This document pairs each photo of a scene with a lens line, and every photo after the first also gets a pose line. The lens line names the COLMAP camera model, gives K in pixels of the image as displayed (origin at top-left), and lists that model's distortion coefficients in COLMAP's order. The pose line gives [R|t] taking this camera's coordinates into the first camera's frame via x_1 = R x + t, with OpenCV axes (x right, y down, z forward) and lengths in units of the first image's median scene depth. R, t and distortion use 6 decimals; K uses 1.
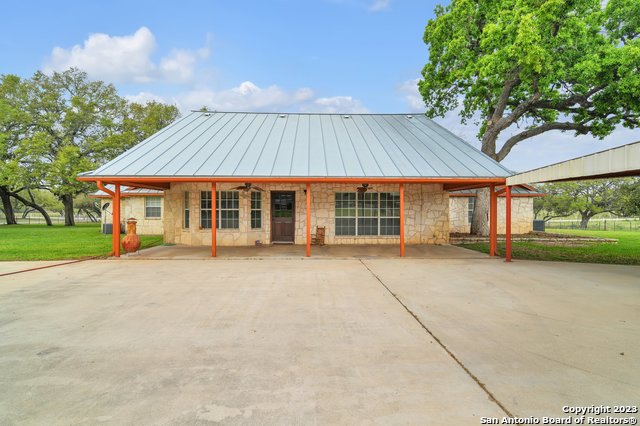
lens RADIAL K [[328.5, 0, 323.3], [0, 328.5, 213.3], [0, 0, 1]] dist [0.022102, 0.000108]
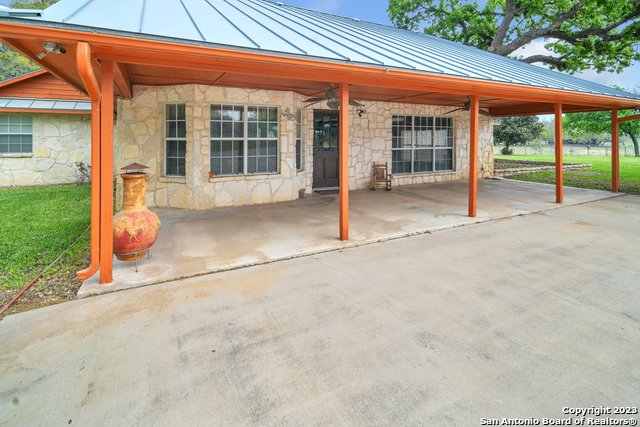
lens RADIAL K [[313.4, 0, 318.8], [0, 313.4, 141.3], [0, 0, 1]] dist [0.000161, -0.000015]
pose [[0.898815, -0.006907, 0.438273, -0.413222], [0.006994, 0.999975, 0.001416, -0.007218], [-0.438271, 0.001792, 0.898841, 0.450303]]
